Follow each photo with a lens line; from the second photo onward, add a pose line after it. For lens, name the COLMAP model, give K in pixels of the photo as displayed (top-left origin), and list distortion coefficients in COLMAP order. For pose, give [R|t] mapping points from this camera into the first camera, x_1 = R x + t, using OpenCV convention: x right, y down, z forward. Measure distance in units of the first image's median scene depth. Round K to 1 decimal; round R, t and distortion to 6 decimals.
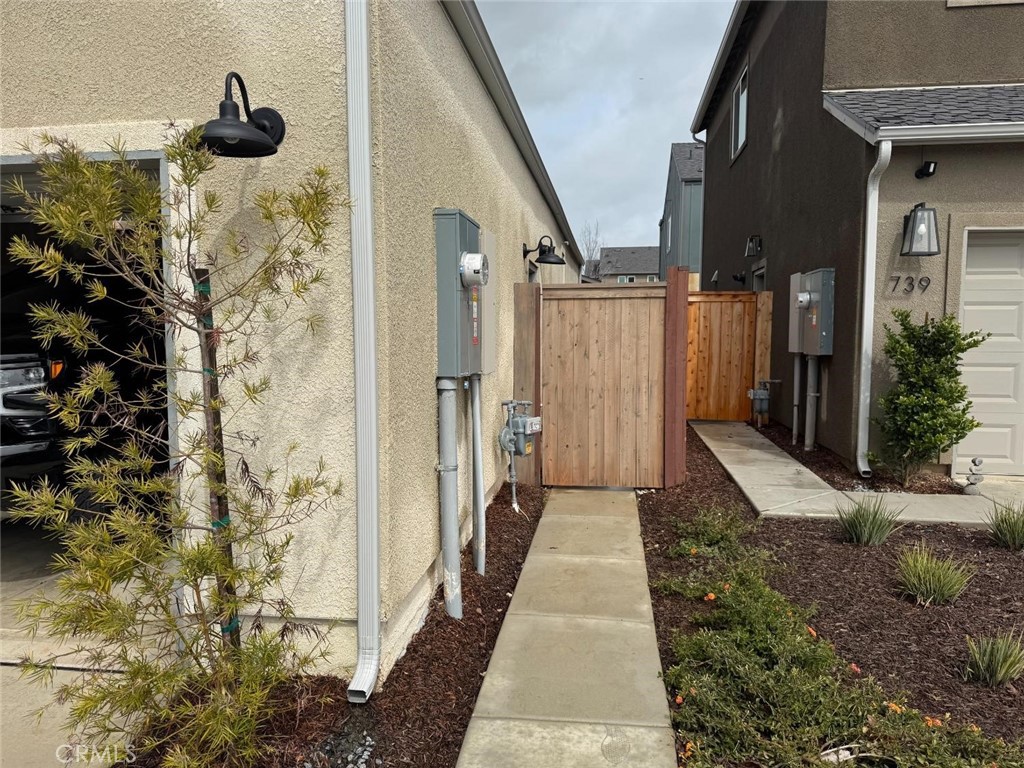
lens RADIAL K [[739.5, 0, 514.4], [0, 739.5, 392.8], [0, 0, 1]] dist [0.090736, -0.096679]
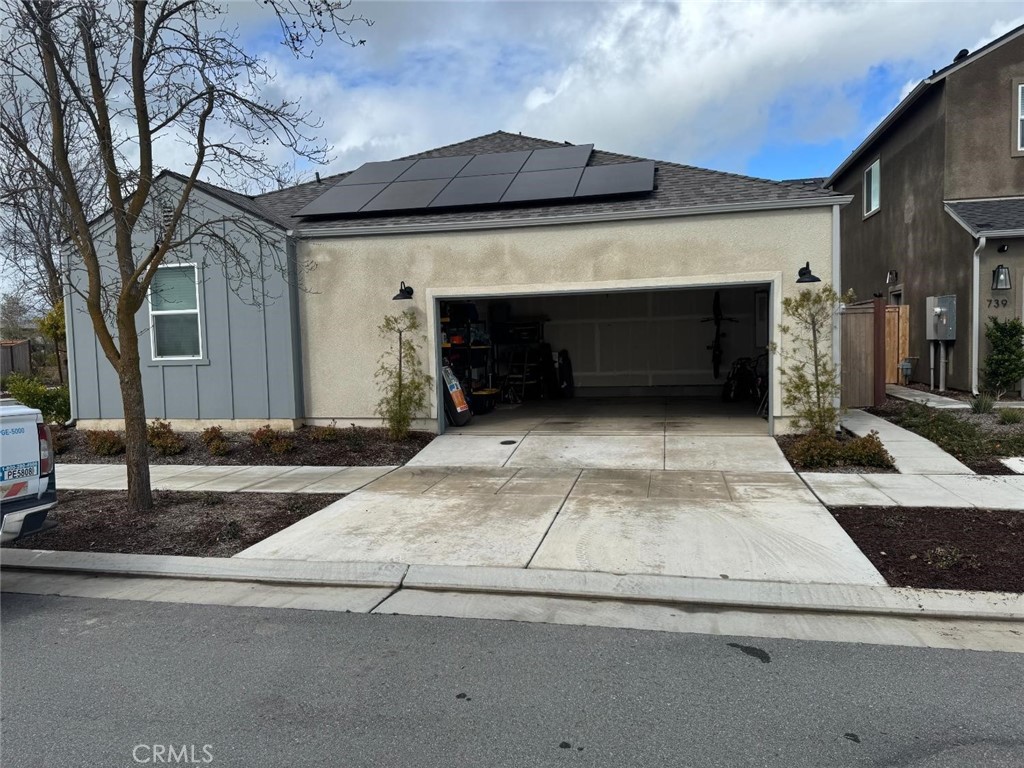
lens RADIAL K [[739.5, 0, 514.4], [0, 739.5, 392.8], [0, 0, 1]] dist [0.090736, -0.096679]
pose [[0.997101, -0.021851, -0.072887, -0.640278], [0.020876, 0.999682, -0.014115, 0.101811], [0.073172, 0.012553, 0.997240, -1.144909]]
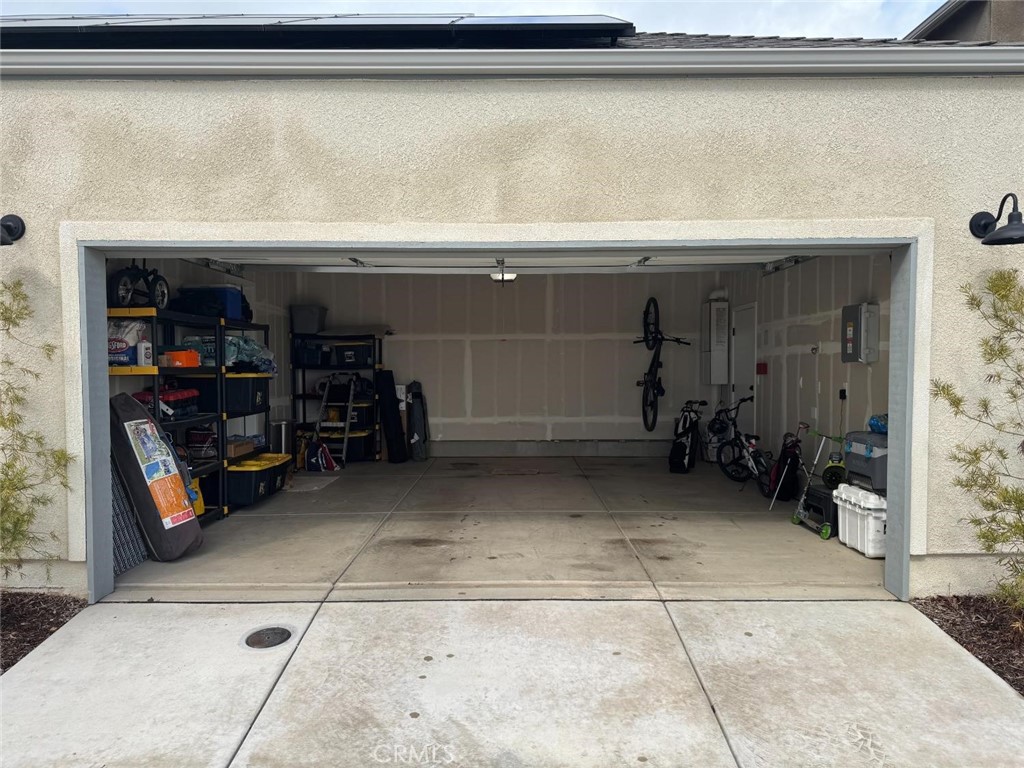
lens RADIAL K [[739.5, 0, 514.4], [0, 739.5, 392.8], [0, 0, 1]] dist [0.090736, -0.096679]
pose [[0.990707, -0.007437, 0.135811, -0.657284], [0.013958, 0.998791, -0.047127, 0.022078], [-0.135297, 0.048585, 0.989613, -0.176765]]
